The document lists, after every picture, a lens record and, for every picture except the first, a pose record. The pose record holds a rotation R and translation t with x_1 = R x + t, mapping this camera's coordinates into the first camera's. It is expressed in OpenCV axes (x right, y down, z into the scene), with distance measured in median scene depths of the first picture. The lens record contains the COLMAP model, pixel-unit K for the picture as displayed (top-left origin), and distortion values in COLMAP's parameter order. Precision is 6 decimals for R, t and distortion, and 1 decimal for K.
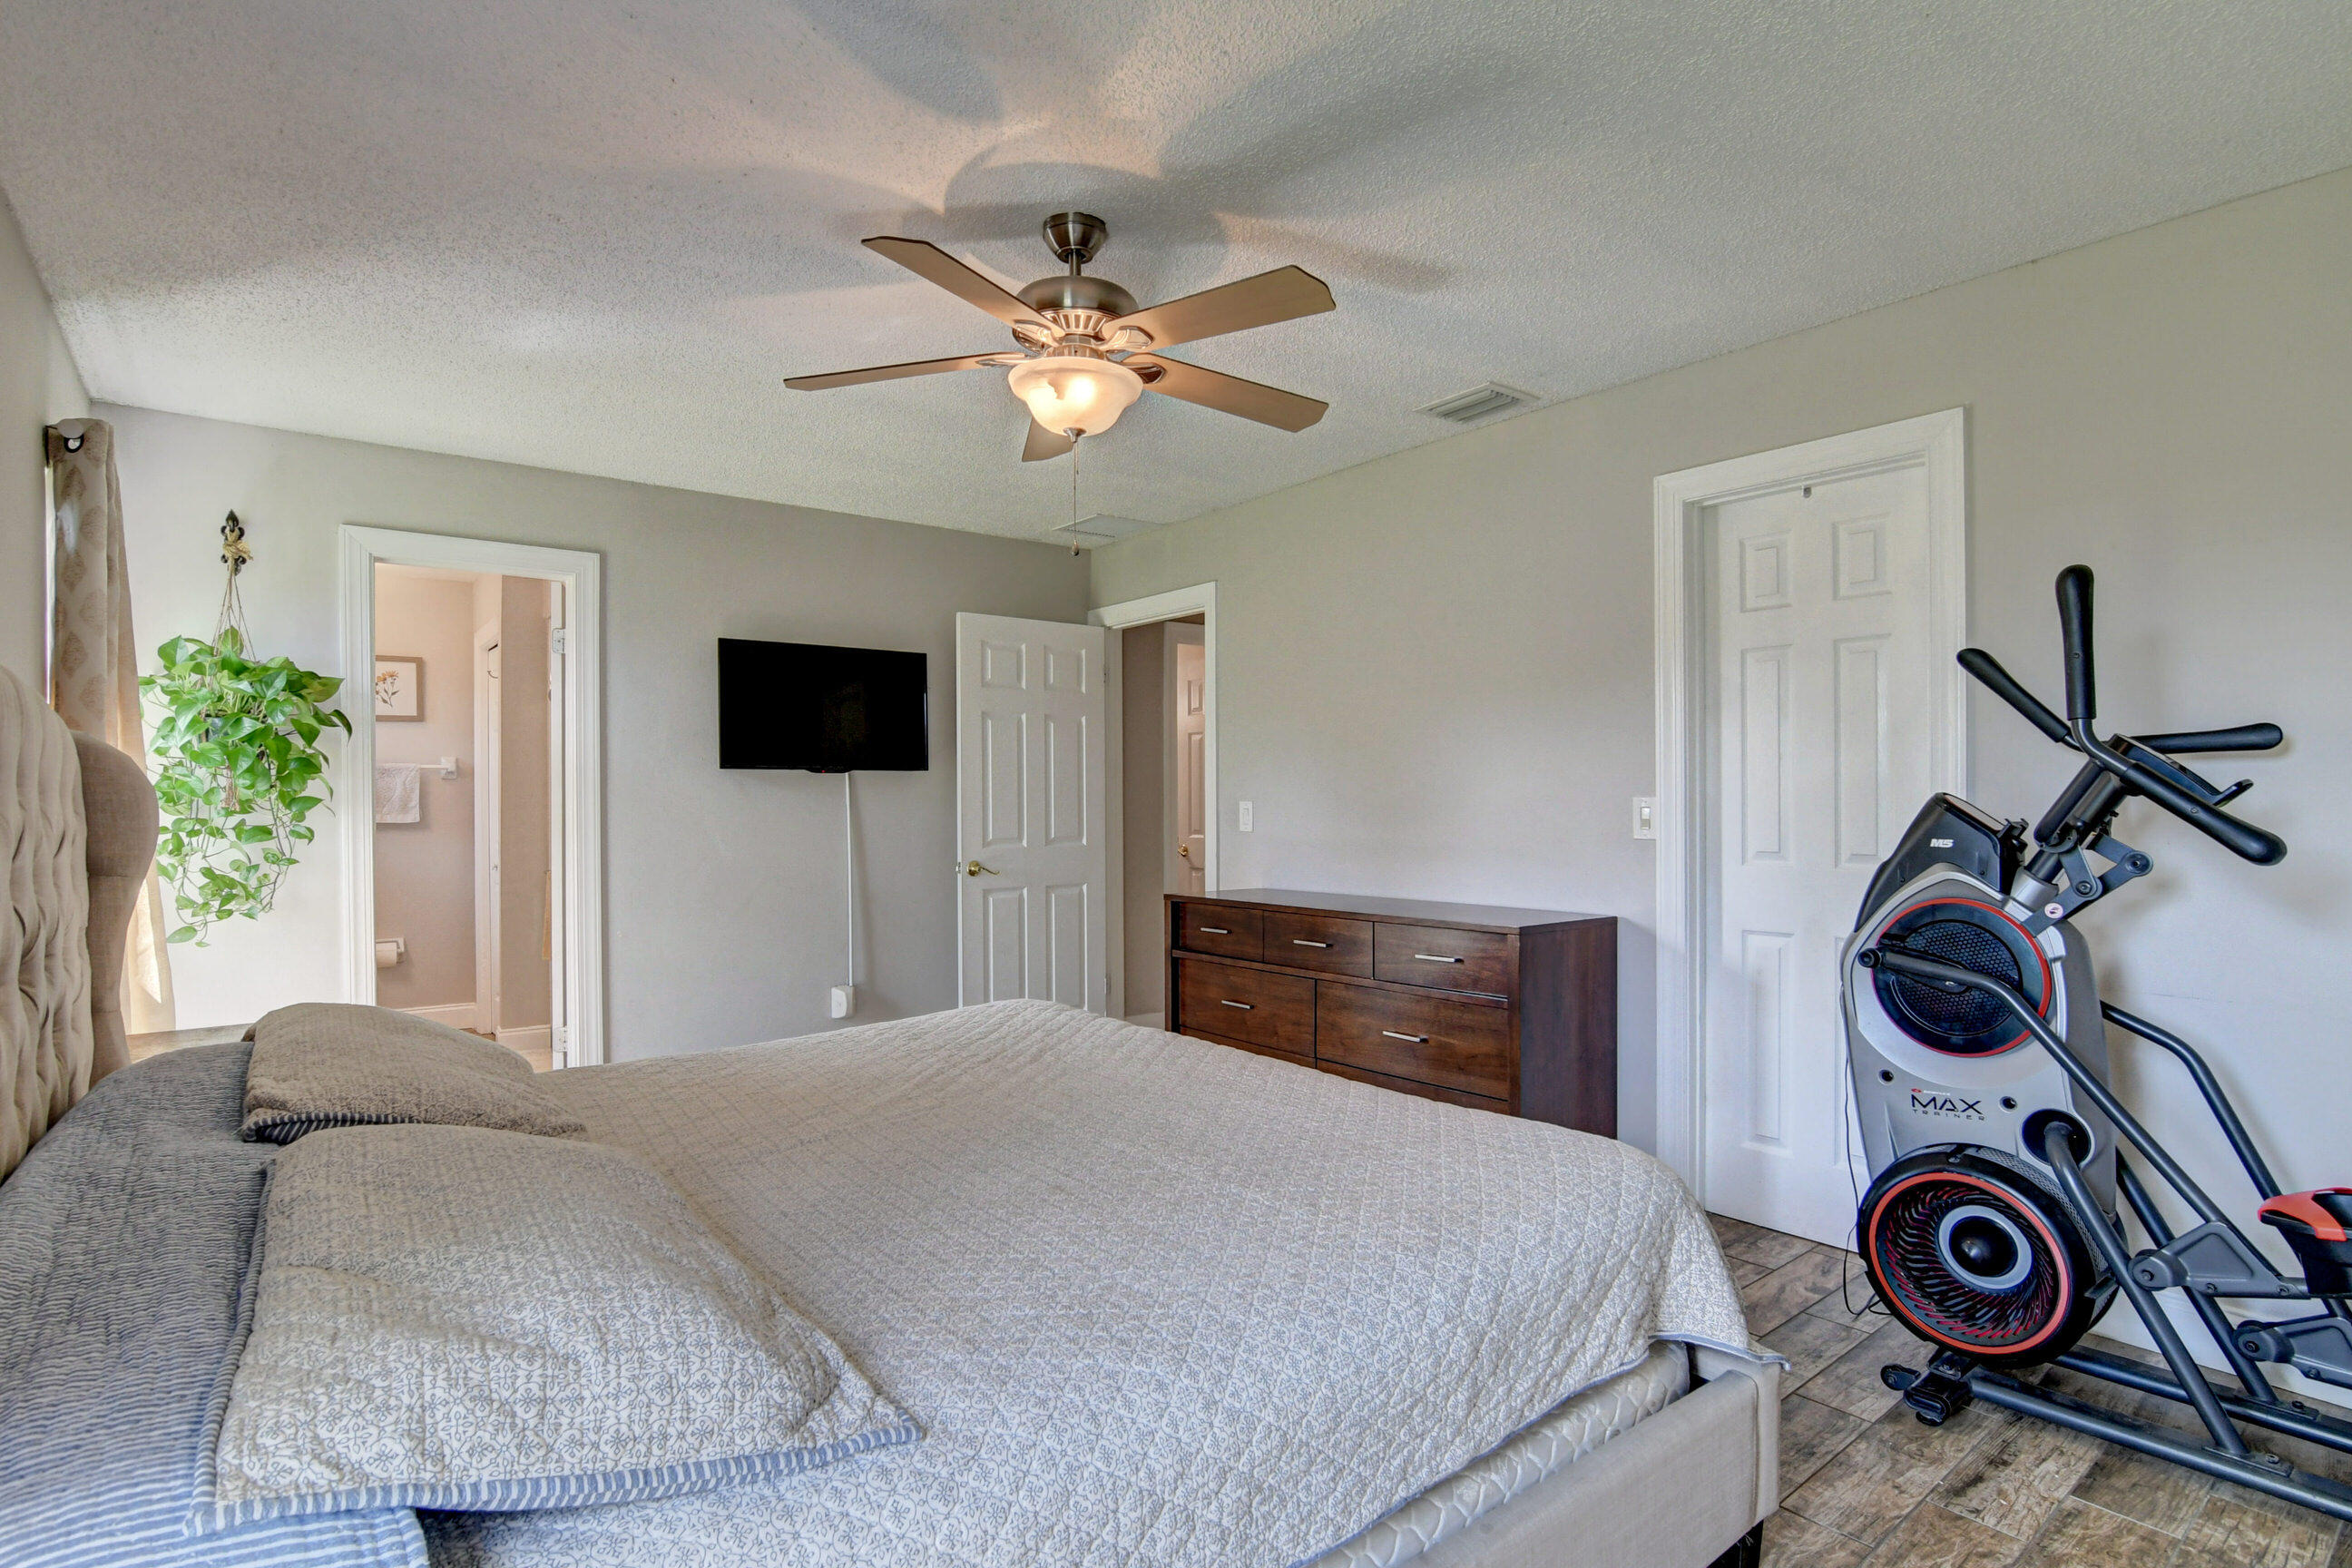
lens RADIAL K [[1159.5, 0, 1180.3], [0, 1159.5, 796.2], [0, 0, 1]] dist [-0.001892, -0.000352]
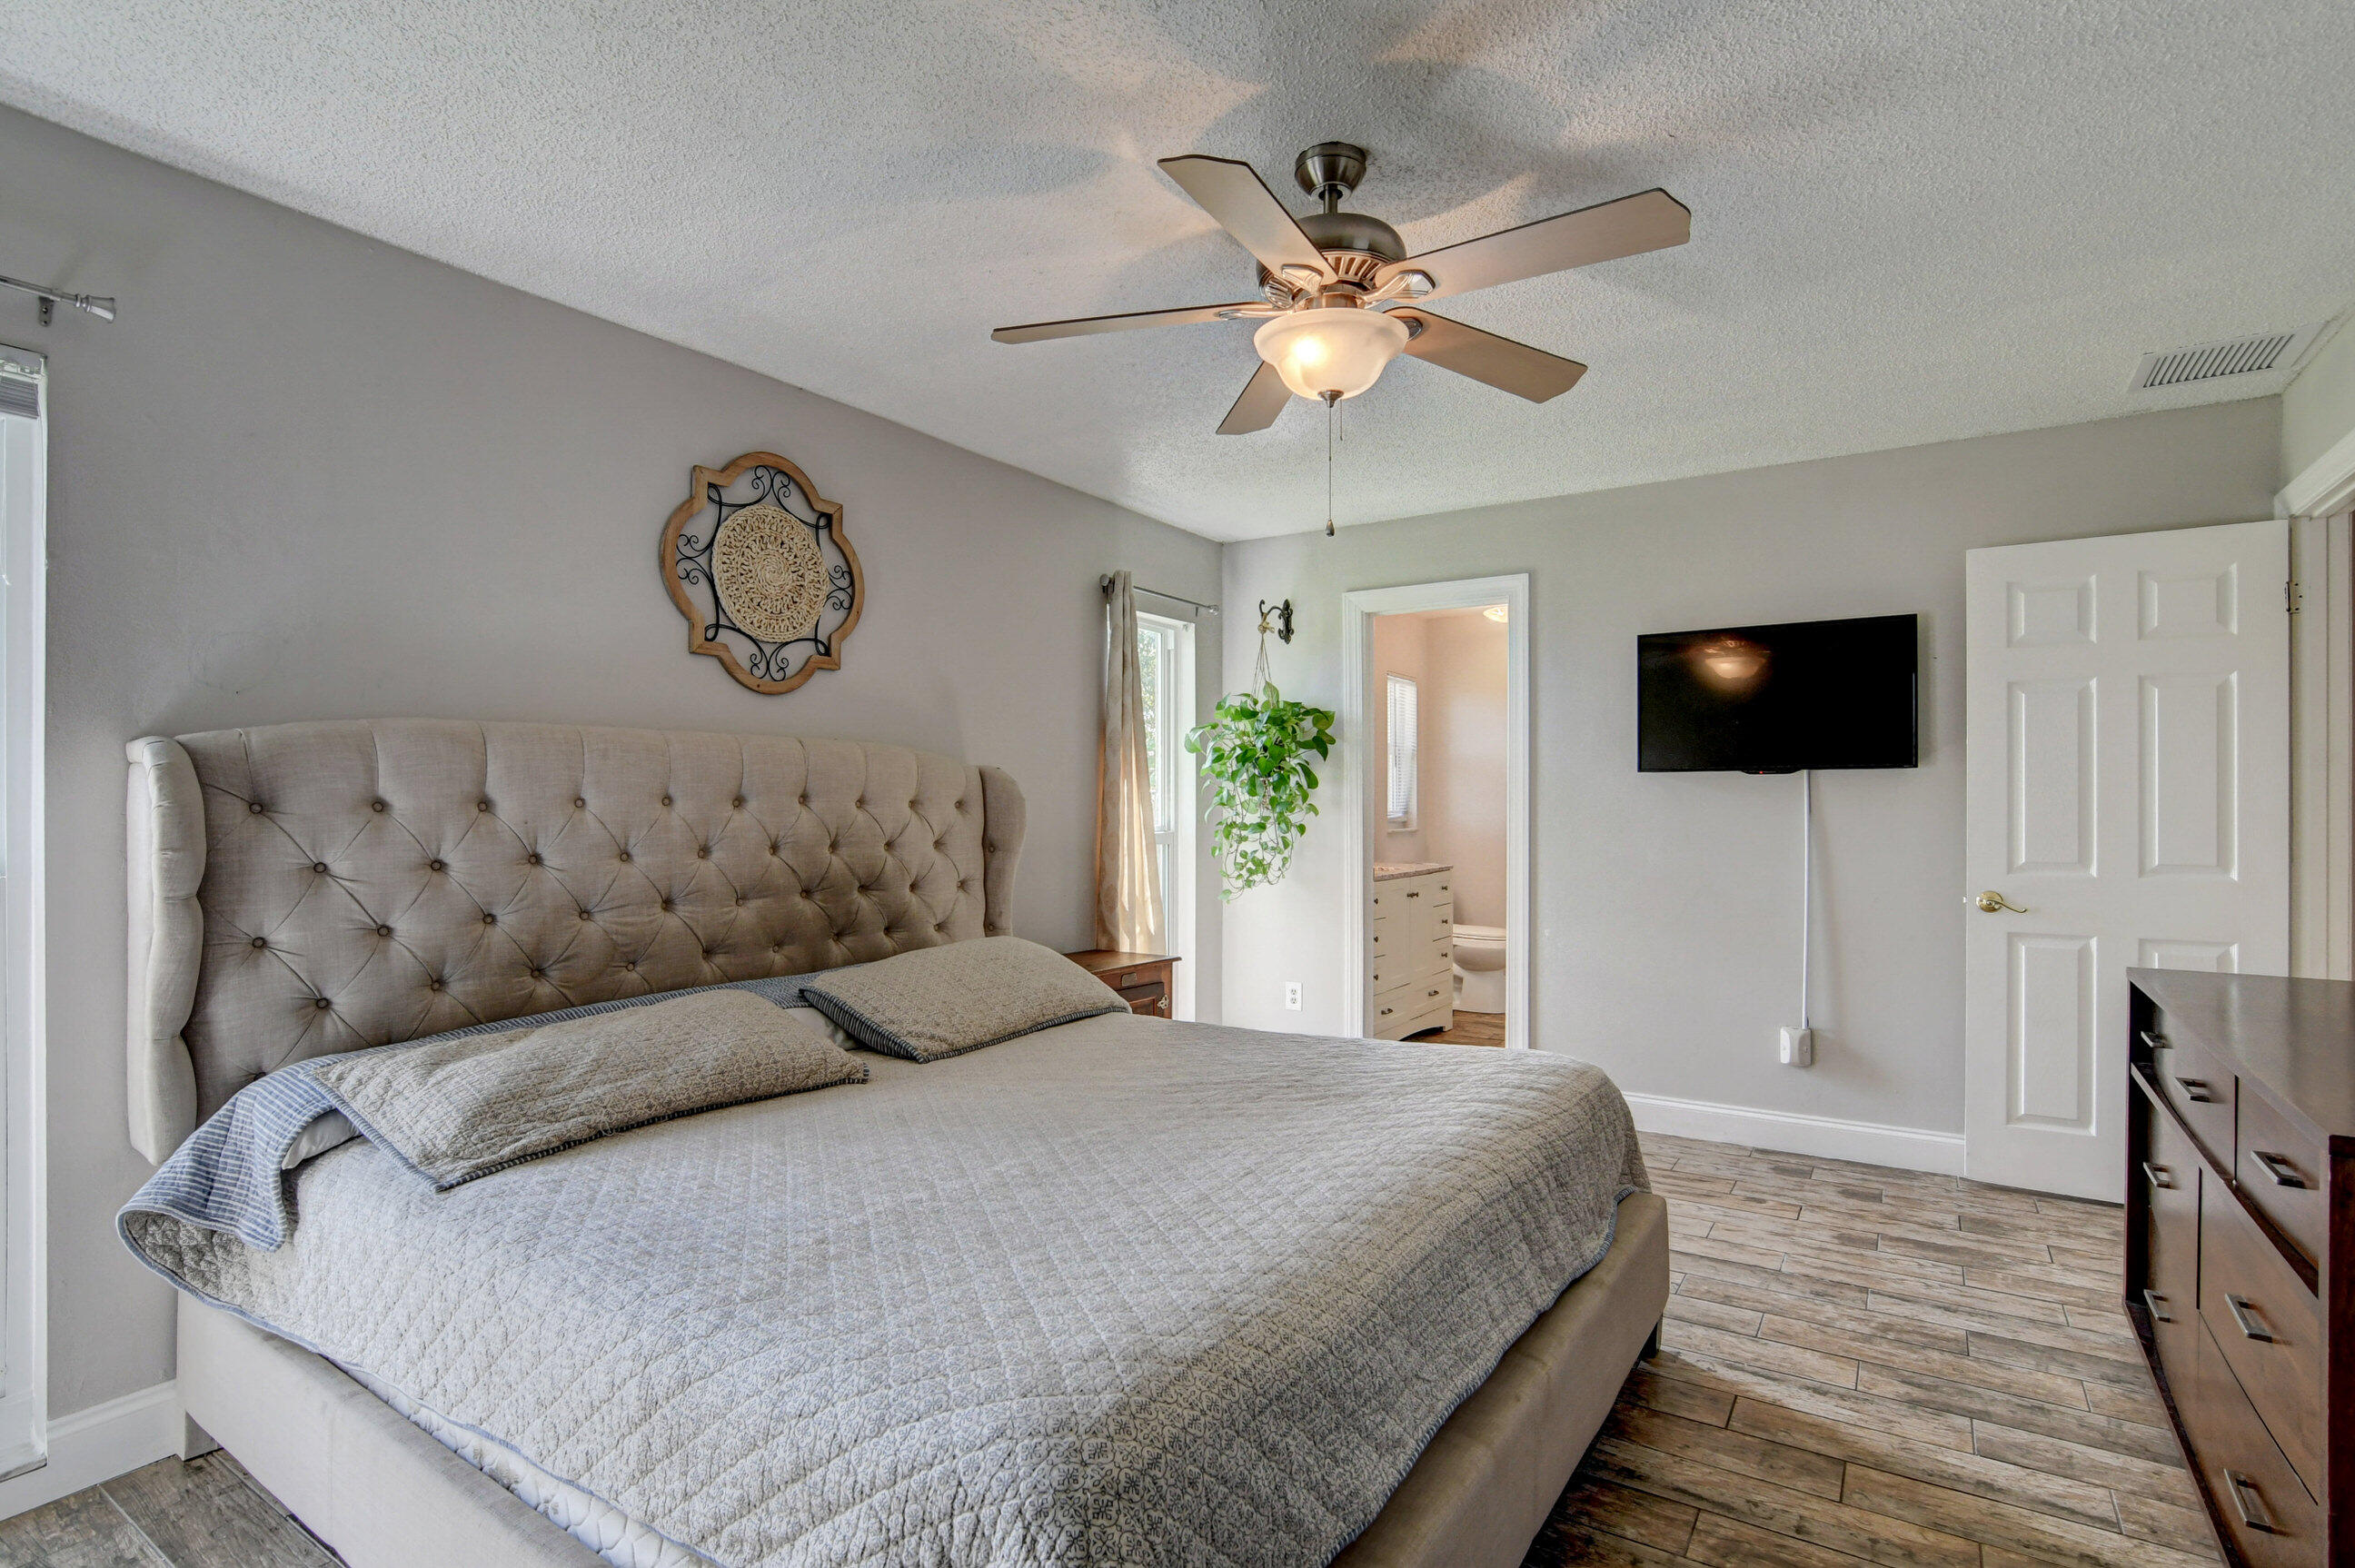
lens RADIAL K [[1160.9, 0, 1181.9], [0, 1160.9, 796.2], [0, 0, 1]] dist [-0.001892, -0.000352]
pose [[0.337213, 0.001487, -0.941427, 0.346260], [0.002392, 0.999994, 0.002436, -0.006500], [0.941425, -0.003073, 0.337207, 0.296941]]
